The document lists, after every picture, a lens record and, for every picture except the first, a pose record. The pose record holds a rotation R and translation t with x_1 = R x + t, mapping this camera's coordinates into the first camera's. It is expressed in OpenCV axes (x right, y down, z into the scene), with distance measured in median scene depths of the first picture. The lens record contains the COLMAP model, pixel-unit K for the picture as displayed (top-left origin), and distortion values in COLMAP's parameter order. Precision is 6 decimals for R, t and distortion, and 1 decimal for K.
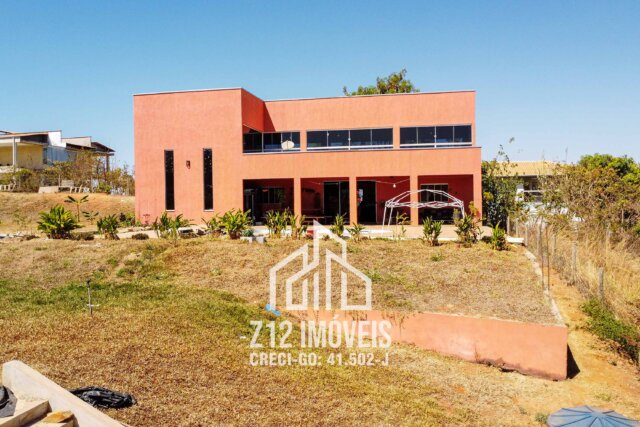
lens RADIAL K [[588.0, 0, 320.0], [0, 588.0, 213.5], [0, 0, 1]] dist [-0.003657, -0.005908]
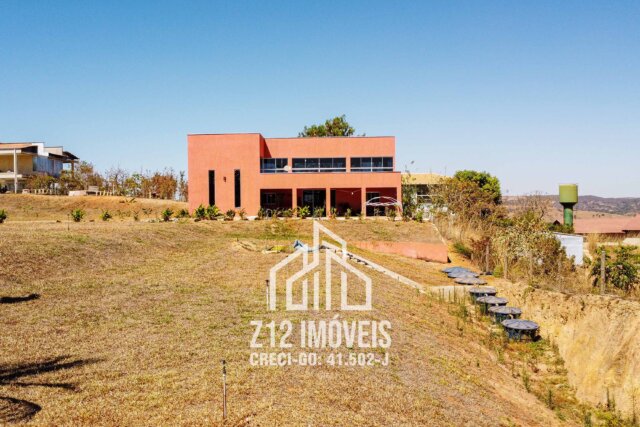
lens RADIAL K [[588.0, 0, 320.0], [0, 588.0, 213.5], [0, 0, 1]] dist [-0.003657, -0.005908]
pose [[0.982707, -0.000891, 0.185163, -0.239459], [0.001322, 0.999997, -0.002200, 0.012692], [-0.185160, 0.002406, 0.982705, -0.566136]]
